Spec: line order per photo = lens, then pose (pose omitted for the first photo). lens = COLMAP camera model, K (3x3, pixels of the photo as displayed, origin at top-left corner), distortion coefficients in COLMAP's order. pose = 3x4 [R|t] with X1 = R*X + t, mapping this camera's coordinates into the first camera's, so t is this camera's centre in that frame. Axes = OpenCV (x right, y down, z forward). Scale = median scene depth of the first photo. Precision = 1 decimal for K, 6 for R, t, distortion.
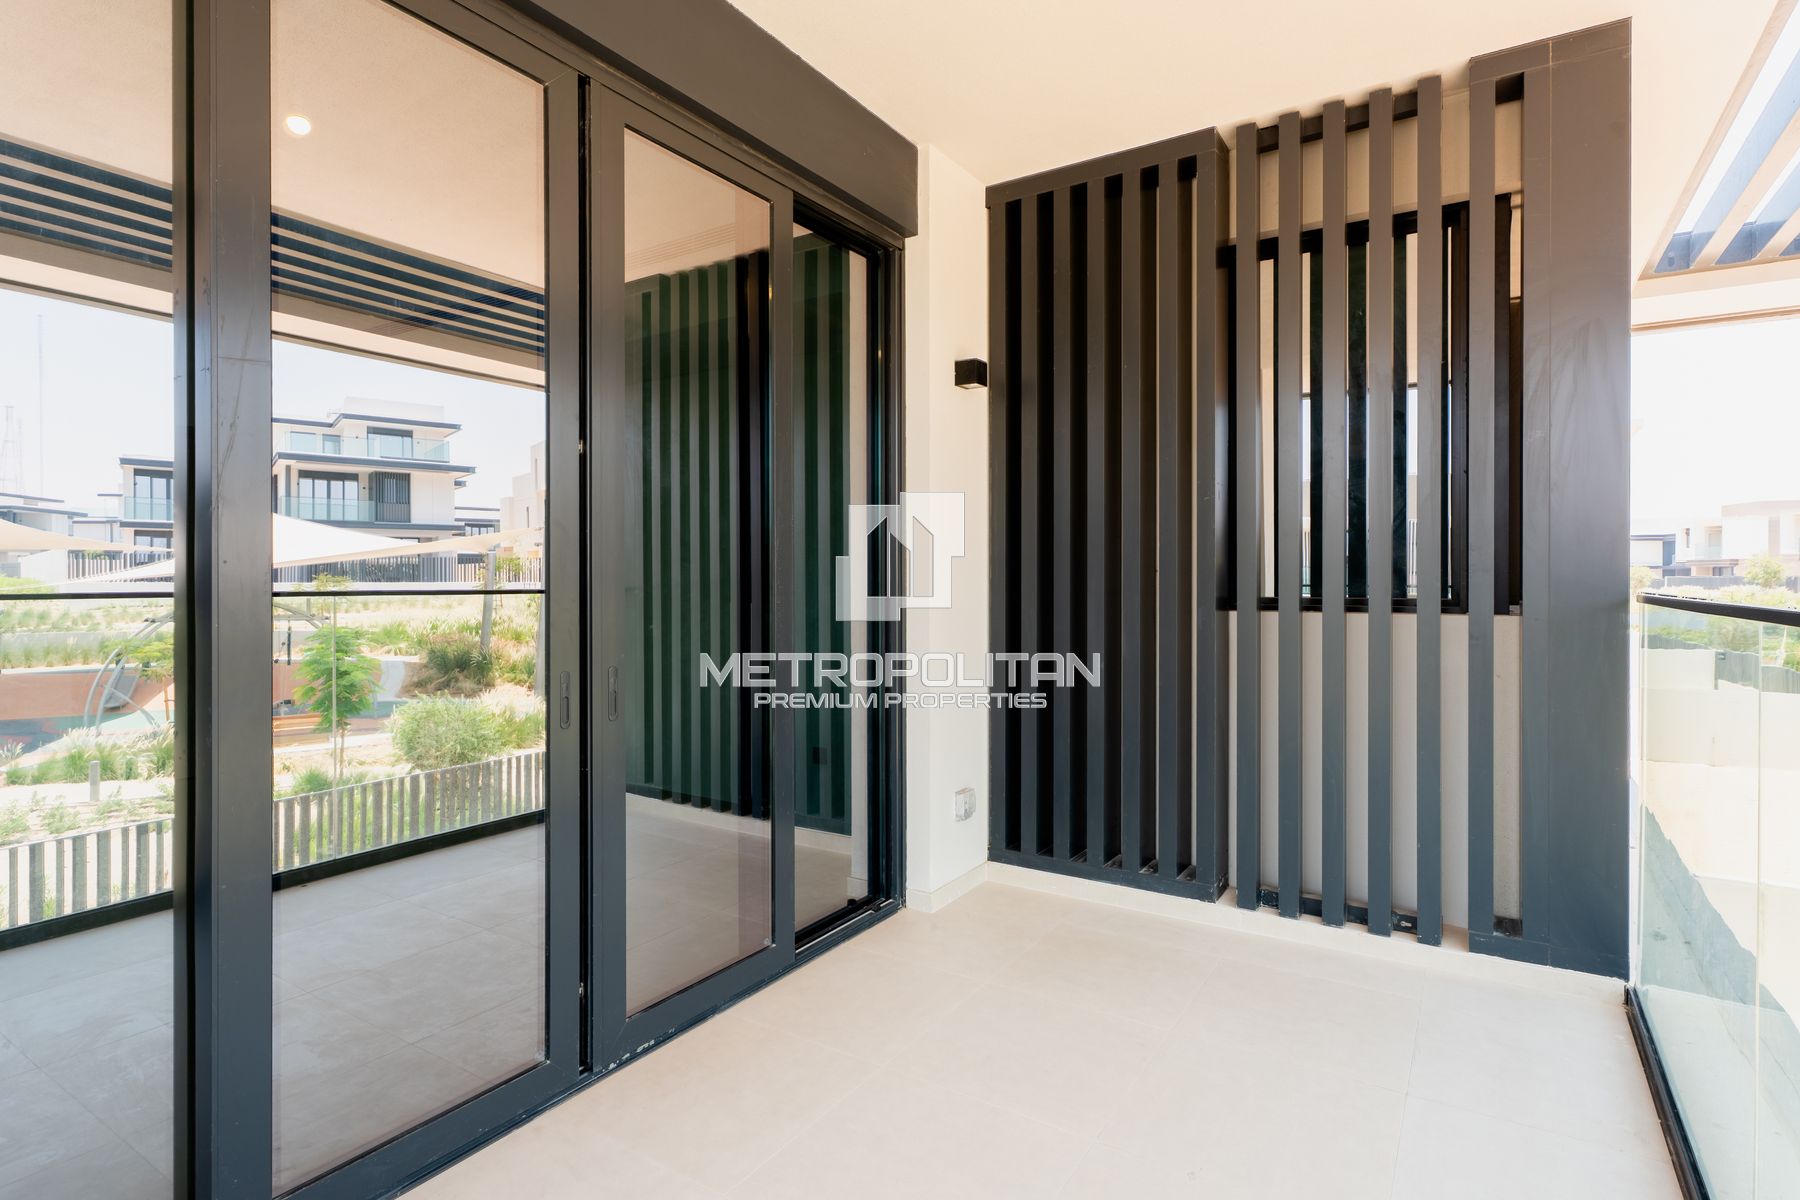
lens RADIAL K [[902.2, 0, 943.0], [0, 902.2, 592.2], [0, 0, 1]] dist [-0.002813, -0.001107]
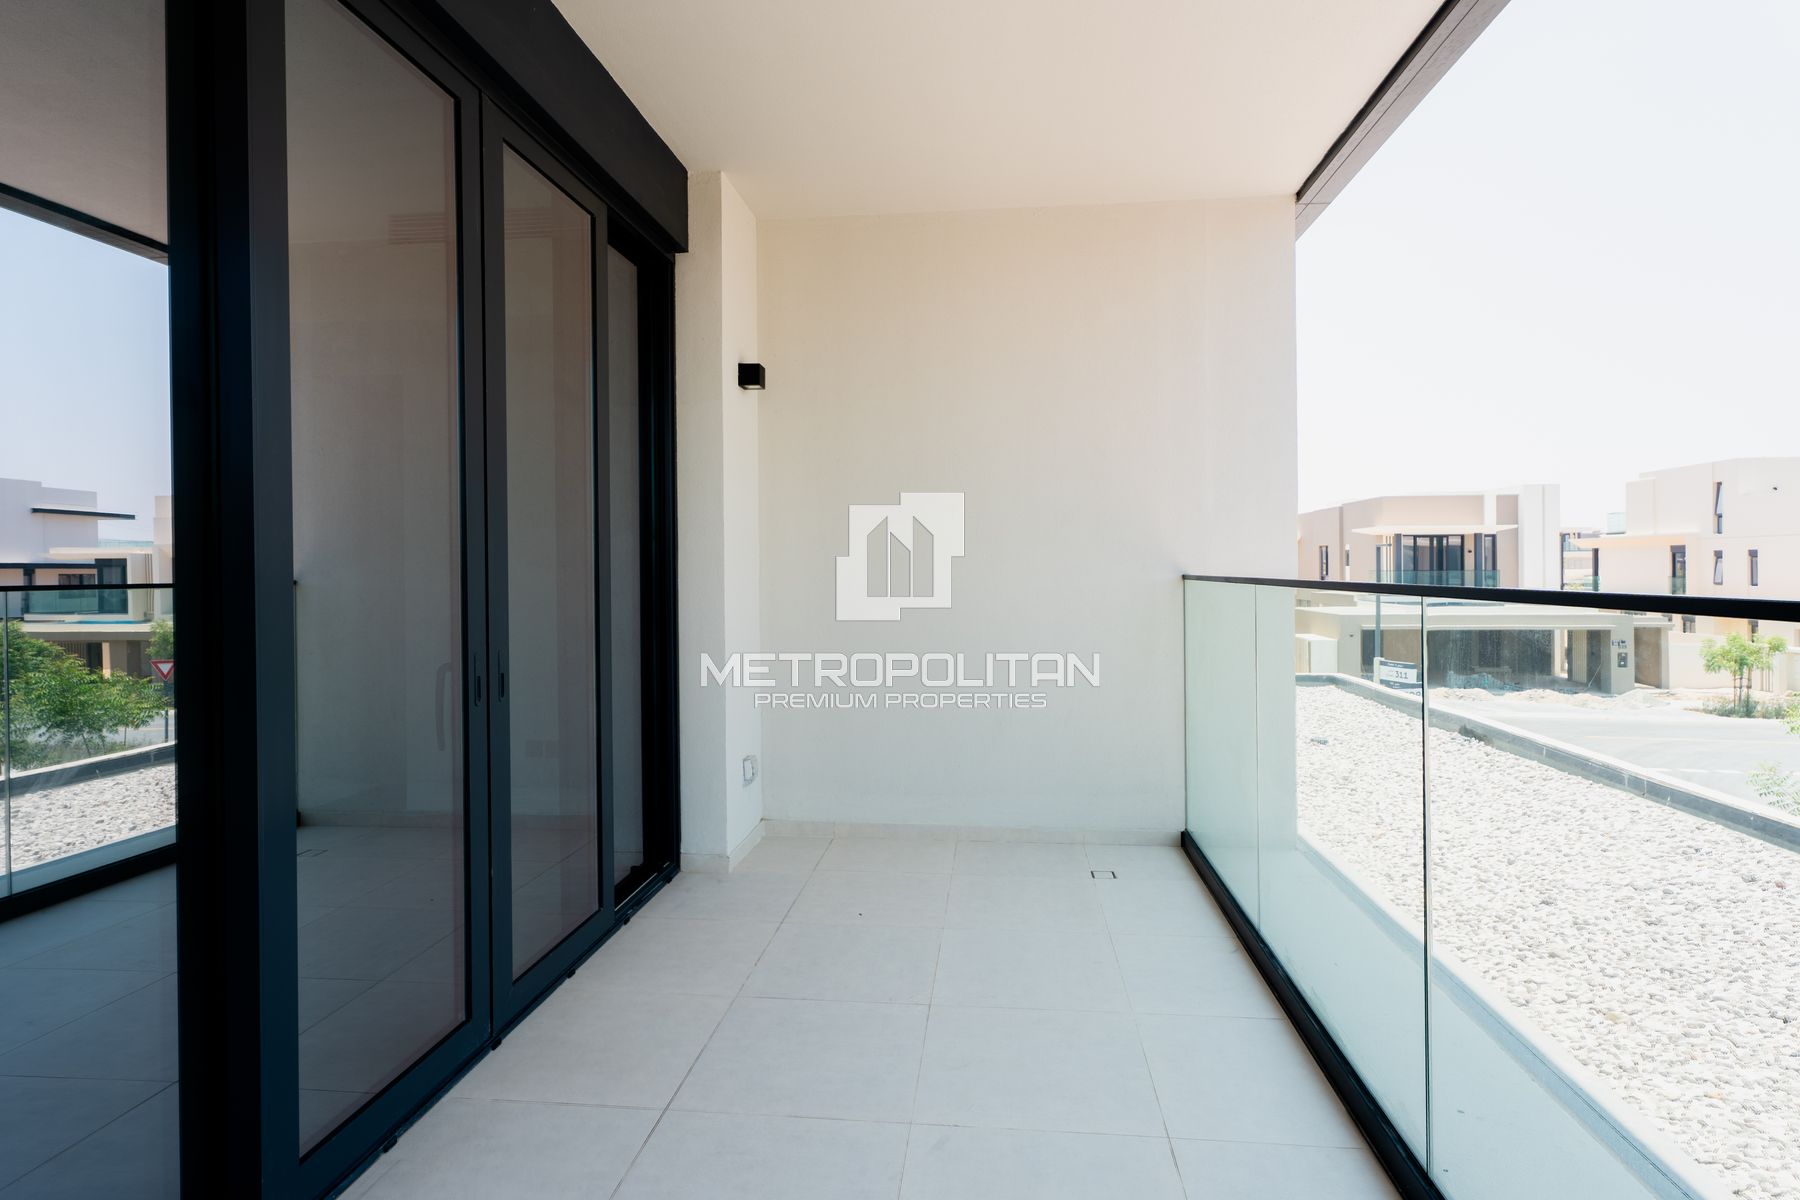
lens RADIAL K [[918.1, 0, 883.0], [0, 918.1, 597.0], [0, 0, 1]] dist [0.003049, 0.001770]
pose [[0.919111, -0.017726, 0.393600, -0.315403], [0.011231, 0.999760, 0.018798, 0.003586], [-0.393839, -0.012857, 0.919090, -0.149398]]
